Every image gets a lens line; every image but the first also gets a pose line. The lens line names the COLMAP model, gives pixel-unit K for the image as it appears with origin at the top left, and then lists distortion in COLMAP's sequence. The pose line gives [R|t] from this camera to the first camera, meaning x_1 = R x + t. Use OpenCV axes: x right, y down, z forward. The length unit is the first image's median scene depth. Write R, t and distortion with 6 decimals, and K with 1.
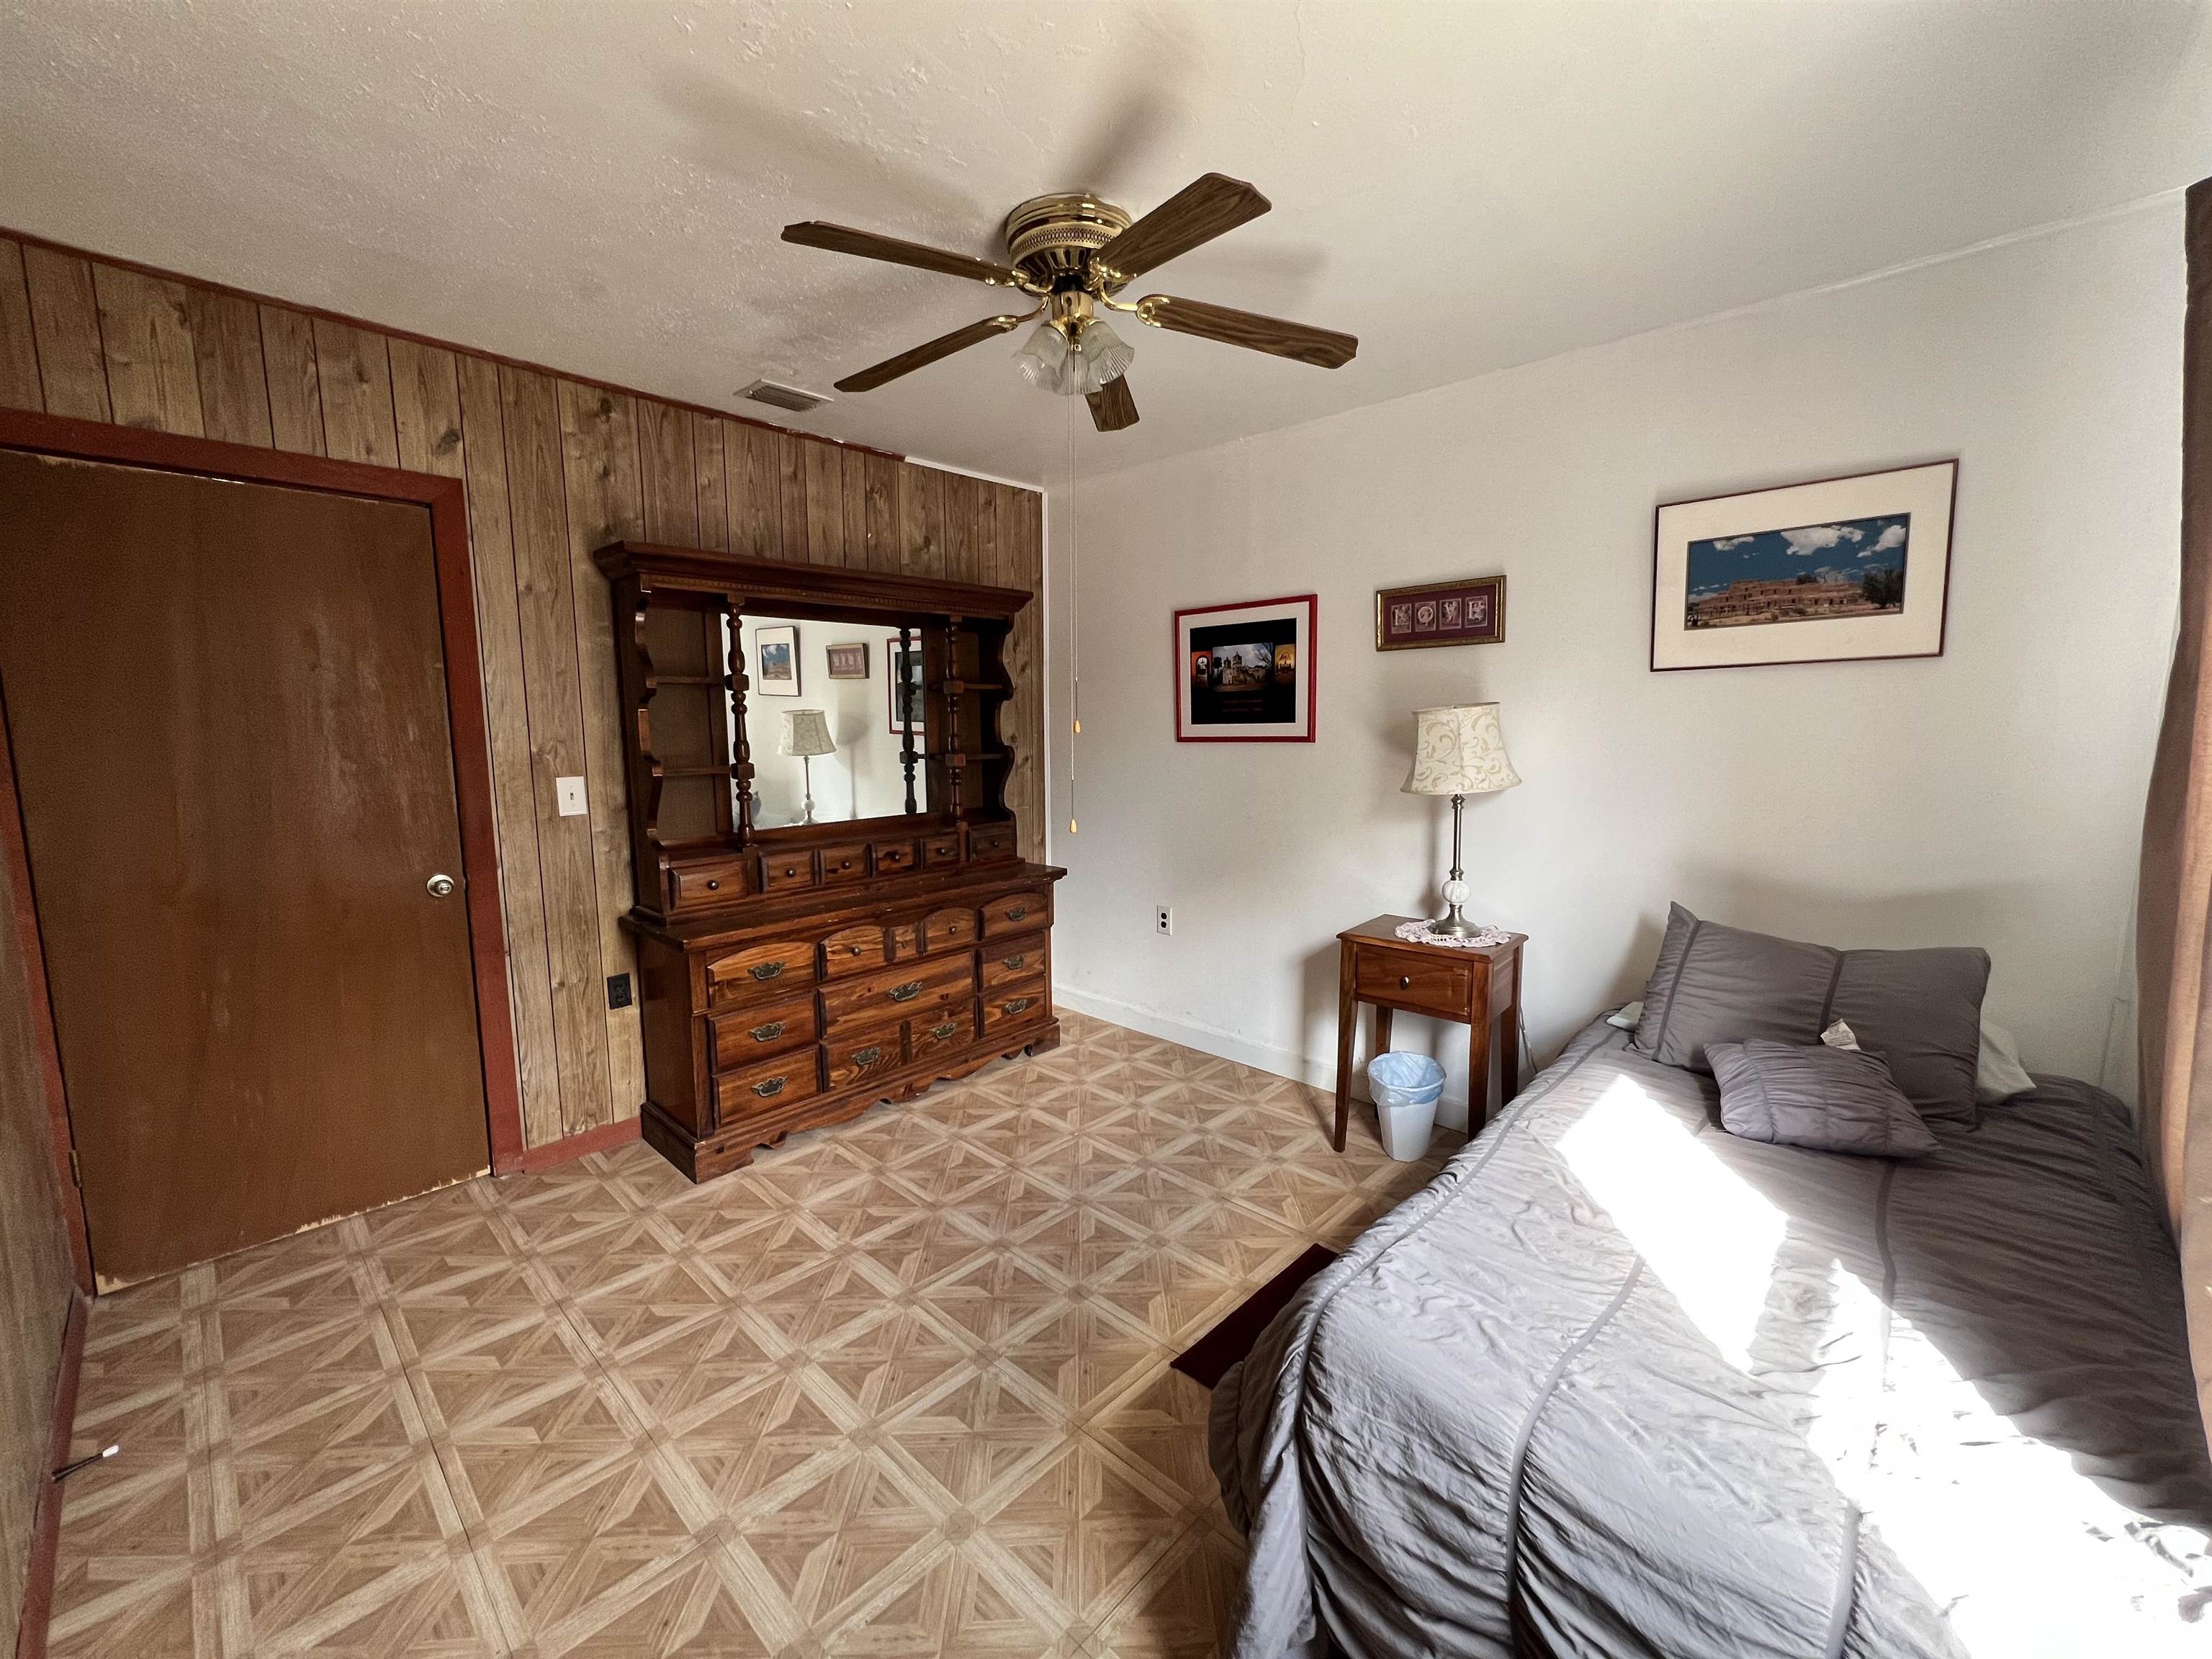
lens RADIAL K [[884.9, 0, 1108.6], [0, 884.9, 822.9], [0, 0, 1]] dist [0.000546, 0.000820]
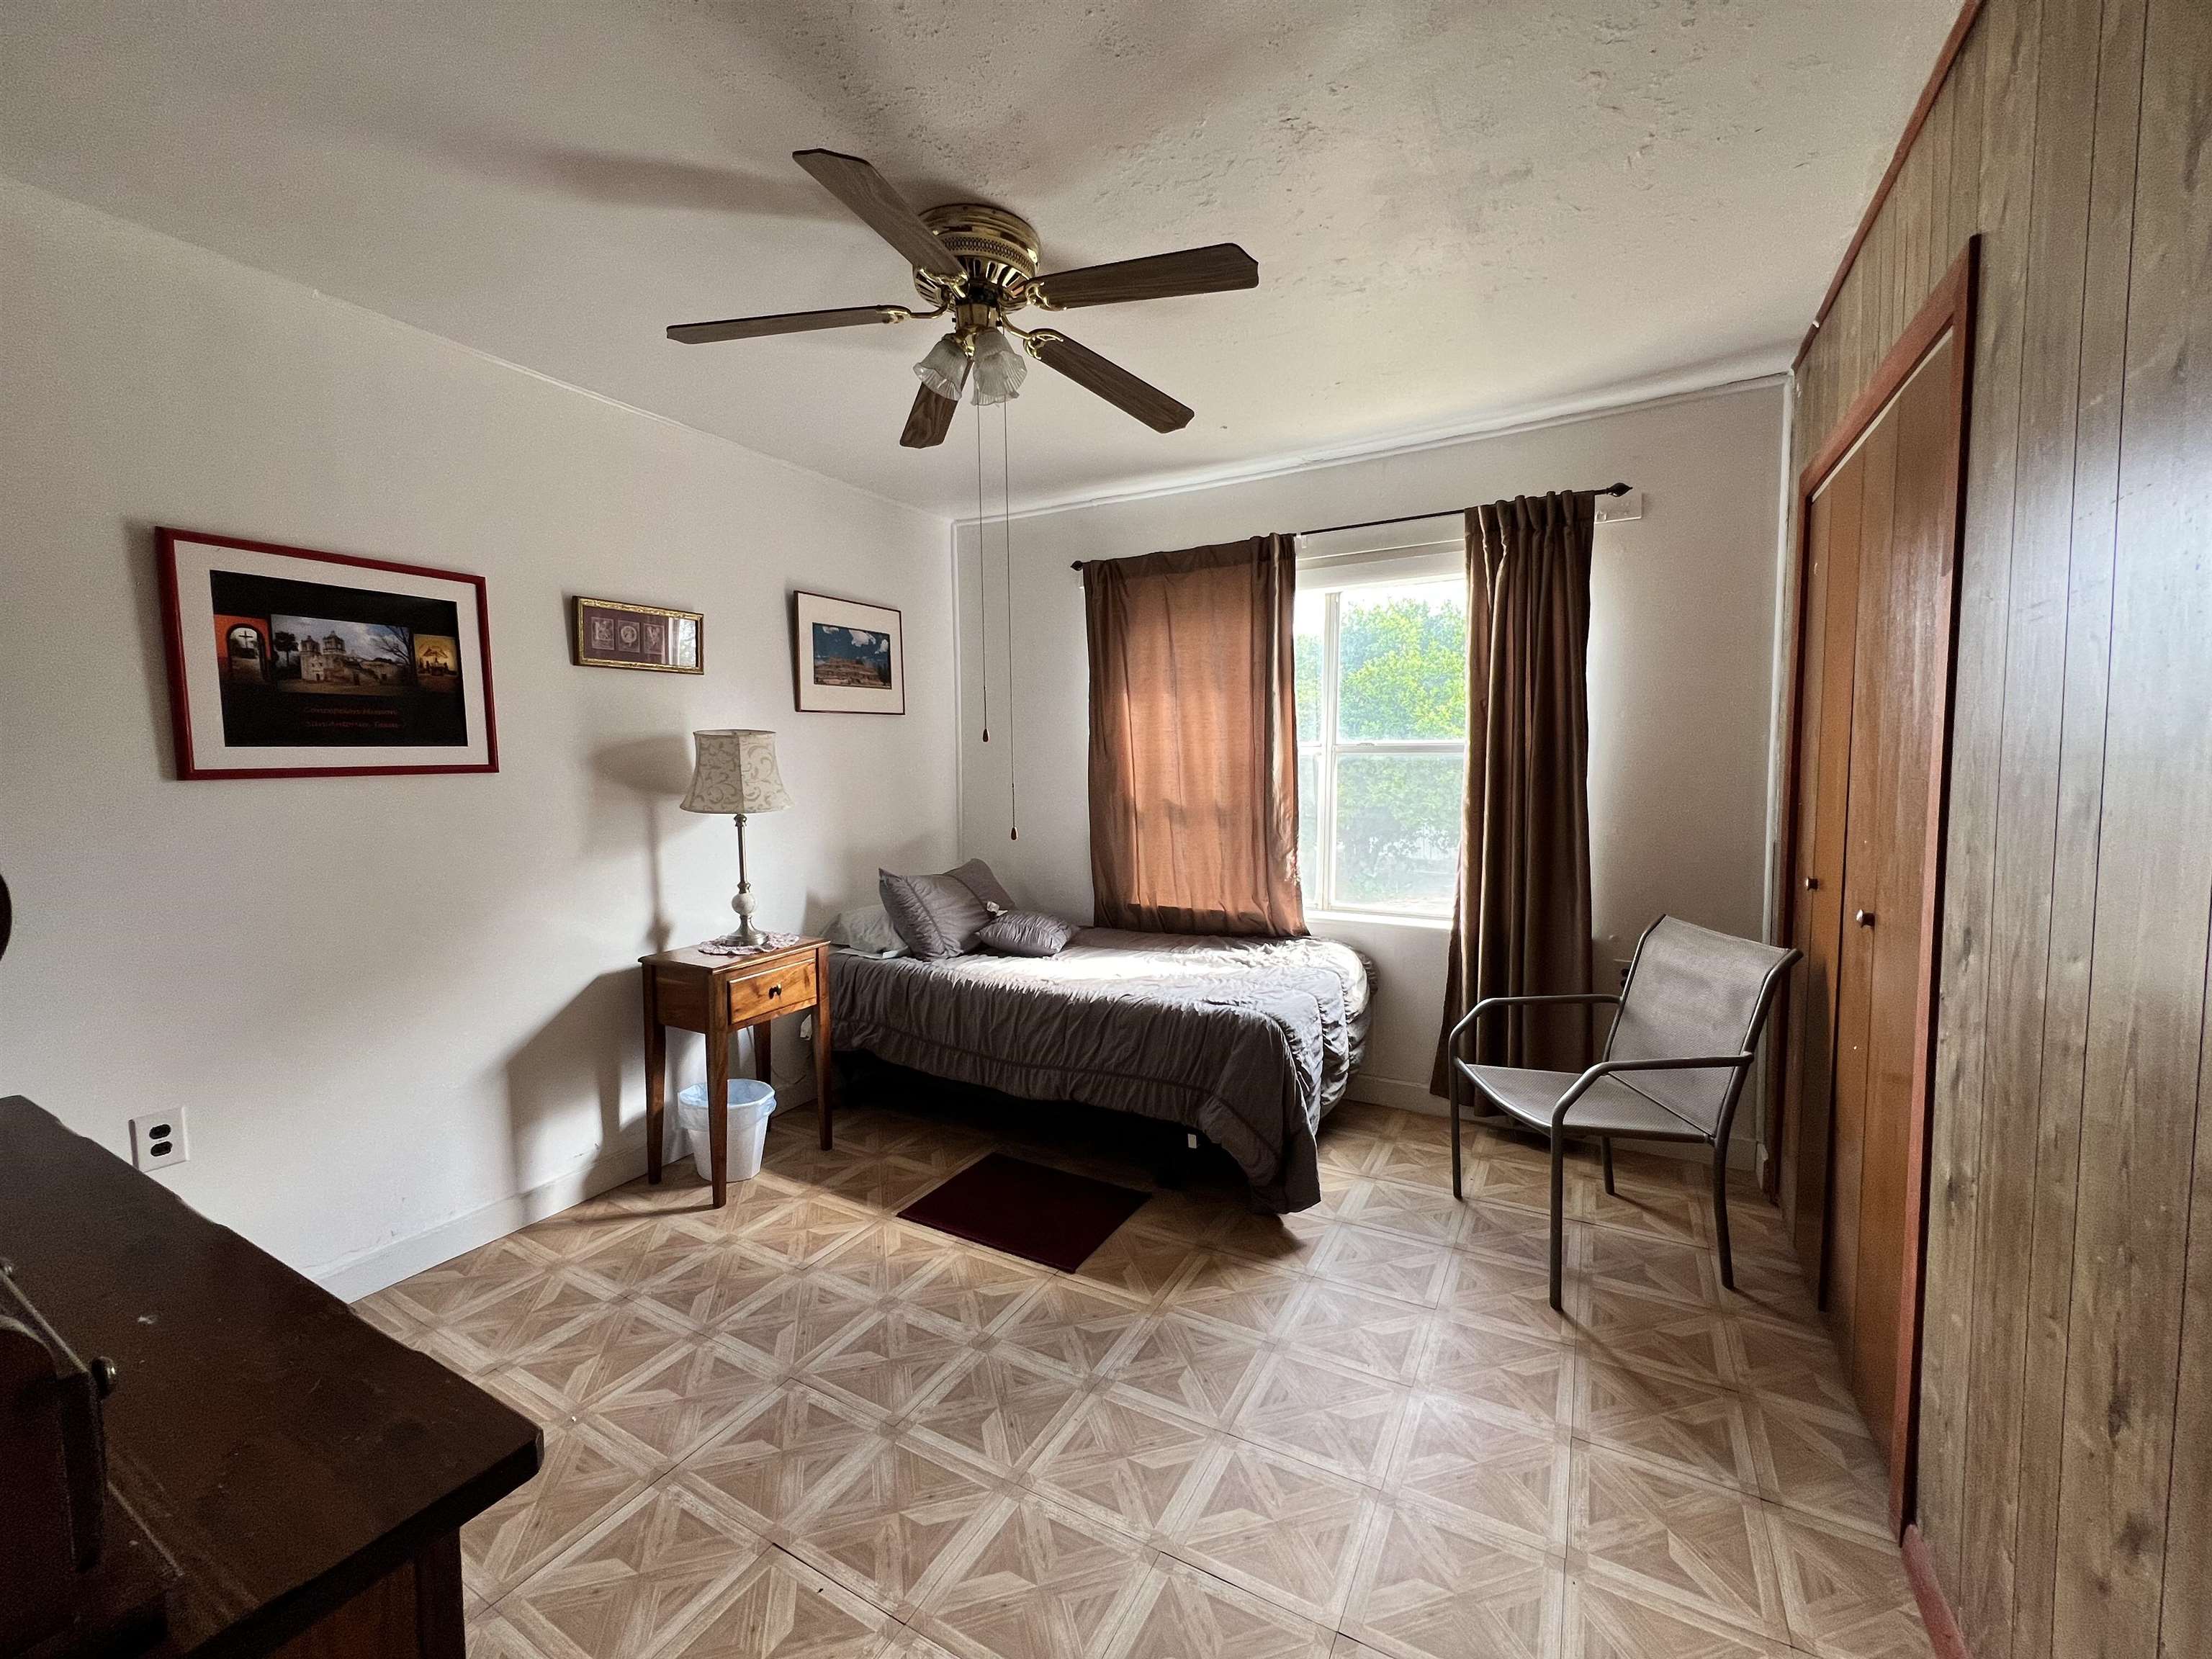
lens RADIAL K [[884.9, 0, 1106.5], [0, 884.9, 821.3], [0, 0, 1]] dist [0.000546, 0.000820]
pose [[-0.240177, -0.058170, 0.968985, -0.708315], [0.125364, 0.987985, 0.090384, -0.059470], [-0.962600, 0.143184, -0.229999, 0.764879]]
